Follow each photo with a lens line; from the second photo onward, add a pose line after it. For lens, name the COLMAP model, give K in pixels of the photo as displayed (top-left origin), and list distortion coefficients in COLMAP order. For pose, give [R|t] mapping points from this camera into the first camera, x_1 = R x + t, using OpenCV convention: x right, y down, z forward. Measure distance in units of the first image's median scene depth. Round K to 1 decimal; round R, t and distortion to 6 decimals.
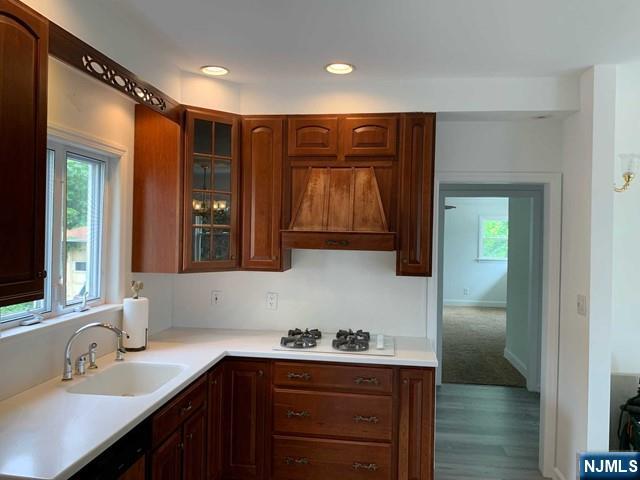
lens RADIAL K [[481.6, 0, 327.7], [0, 481.6, 228.2], [0, 0, 1]] dist [0.041570, -0.042422]
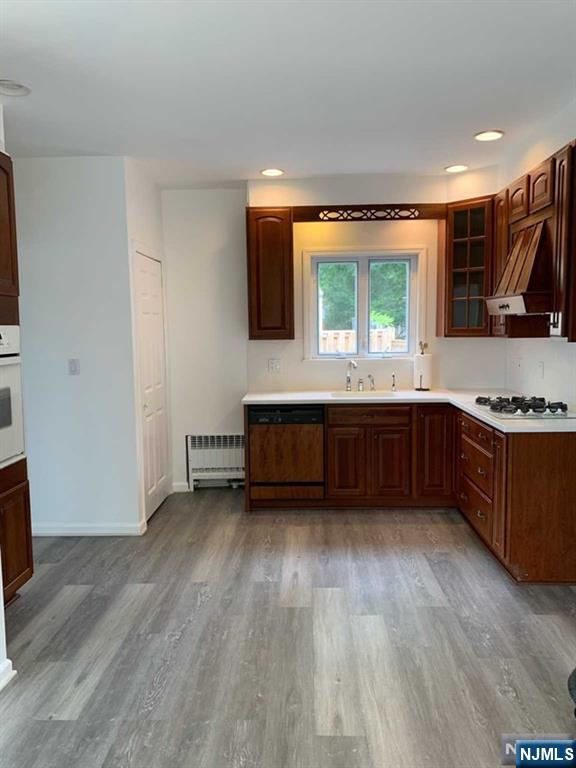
lens RADIAL K [[577.9, 0, 287.9], [0, 577.9, 385.8], [0, 0, 1]] dist [0.041570, -0.042422]
pose [[0.096202, 0.080025, -0.992140, 1.179522], [0.019245, 0.996427, 0.082237, 0.084773], [0.995176, -0.027005, 0.094319, 0.425569]]
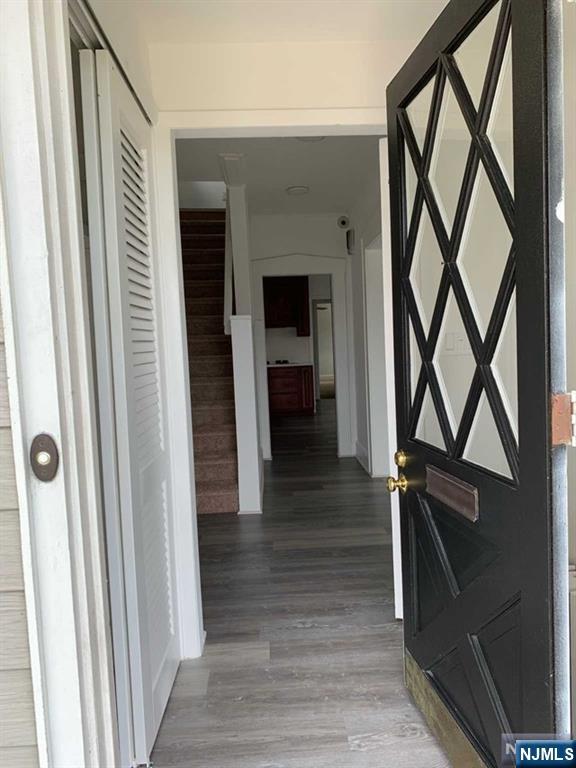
lens RADIAL K [[577.9, 0, 288.0], [0, 577.9, 388.8], [0, 0, 1]] dist [0.041570, -0.042422]
pose [[0.985886, -0.074633, 0.149863, -0.414433], [0.060783, 0.993623, 0.094967, 0.079659], [-0.155995, -0.084517, 0.984135, -2.199441]]
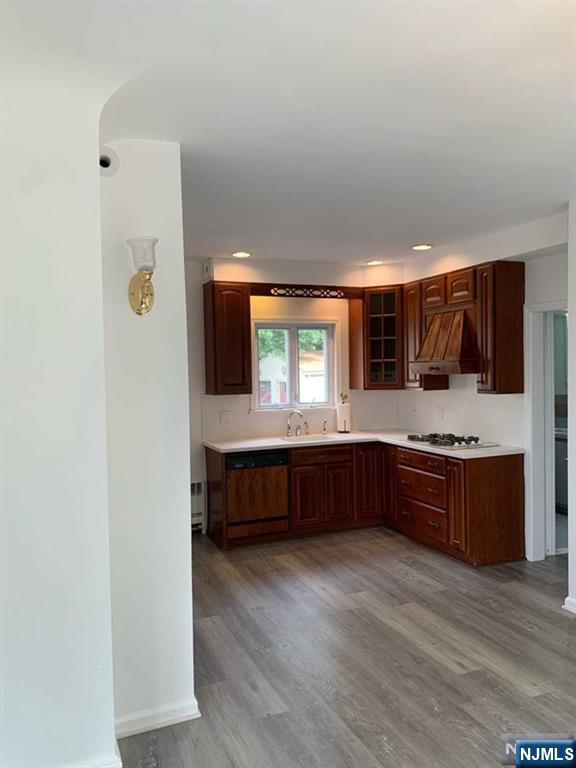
lens RADIAL K [[577.9, 0, 288.4], [0, 577.9, 381.8], [0, 0, 1]] dist [0.041570, -0.042422]
pose [[0.493407, -0.011429, -0.869724, 1.251376], [0.033458, 0.999423, 0.005848, 0.043521], [0.869155, -0.031984, 0.493505, -0.187979]]
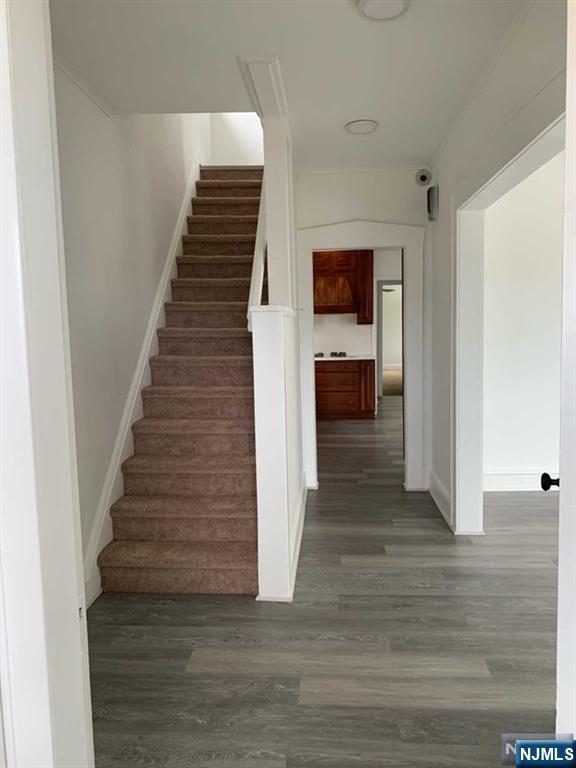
lens RADIAL K [[577.9, 0, 290.0], [0, 577.9, 378.9], [0, 0, 1]] dist [0.041570, -0.042422]
pose [[0.997802, -0.046221, 0.047485, -0.313188], [0.040841, 0.993246, 0.108602, 0.045522], [-0.052184, -0.106424, 0.992950, -1.699487]]
